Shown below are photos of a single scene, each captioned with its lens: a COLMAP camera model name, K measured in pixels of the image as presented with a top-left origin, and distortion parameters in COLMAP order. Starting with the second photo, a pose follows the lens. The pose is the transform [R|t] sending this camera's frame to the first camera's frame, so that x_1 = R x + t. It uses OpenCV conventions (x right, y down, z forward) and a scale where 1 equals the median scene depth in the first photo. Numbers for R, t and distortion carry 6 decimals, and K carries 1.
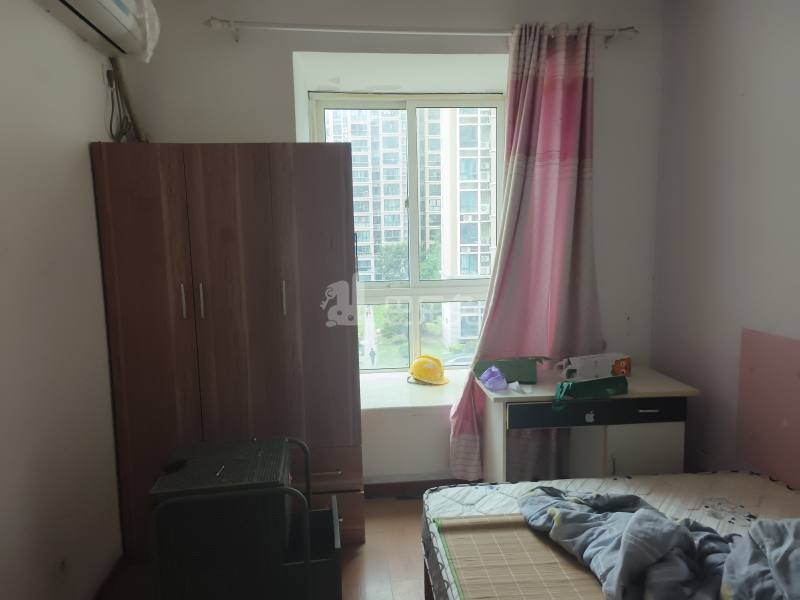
lens RADIAL K [[529.6, 0, 400.0], [0, 529.6, 300.0], [0, 0, 1]] dist [0.065306, -0.048518]
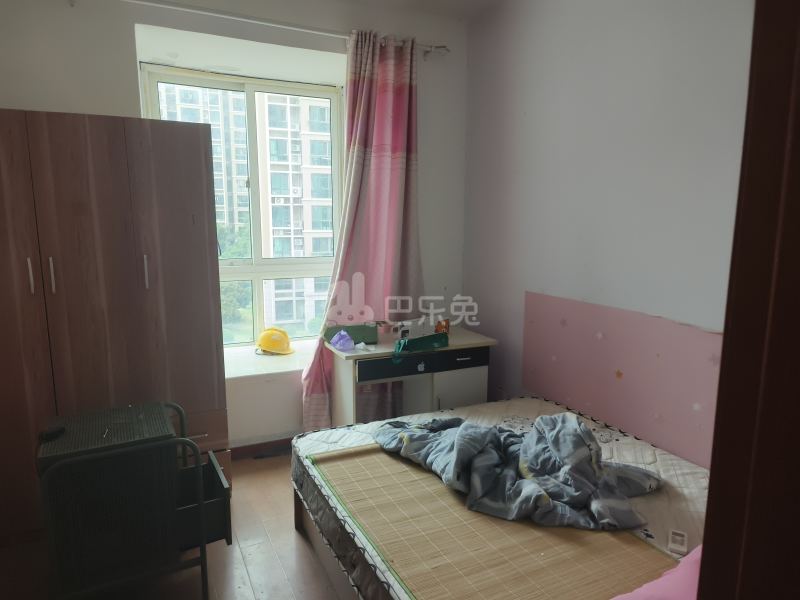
lens RADIAL K [[530.5, 0, 396.0], [0, 530.5, 306.4], [0, 0, 1]] dist [0.036938, -0.019370]
pose [[0.941753, -0.032080, 0.334772, -0.100105], [0.018100, 0.998832, 0.044796, 0.023382], [-0.335818, -0.036128, 0.941234, -0.120888]]
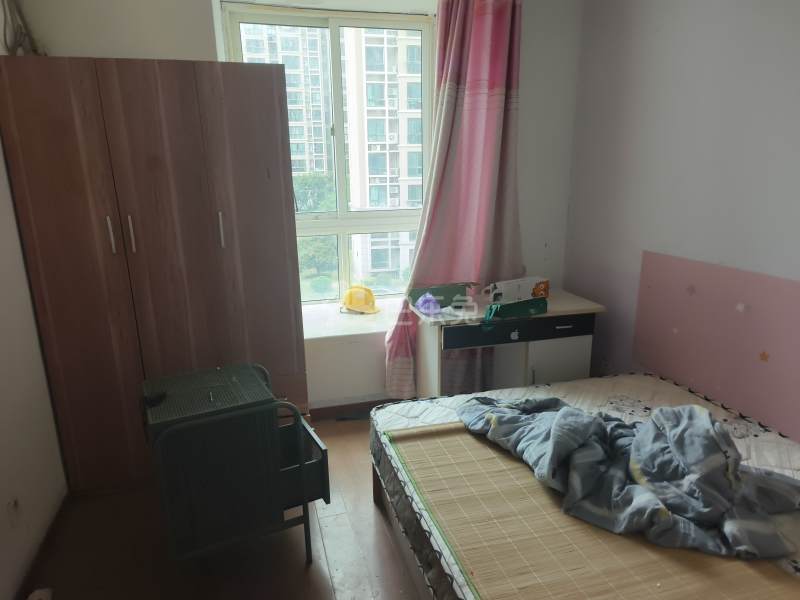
lens RADIAL K [[530.5, 0, 396.0], [0, 530.5, 306.4], [0, 0, 1]] dist [0.036938, -0.019370]
pose [[0.986462, -0.038499, 0.159407, -0.057163], [0.016319, 0.990273, 0.138177, 0.004583], [-0.163176, -0.133705, 0.977495, -0.024437]]
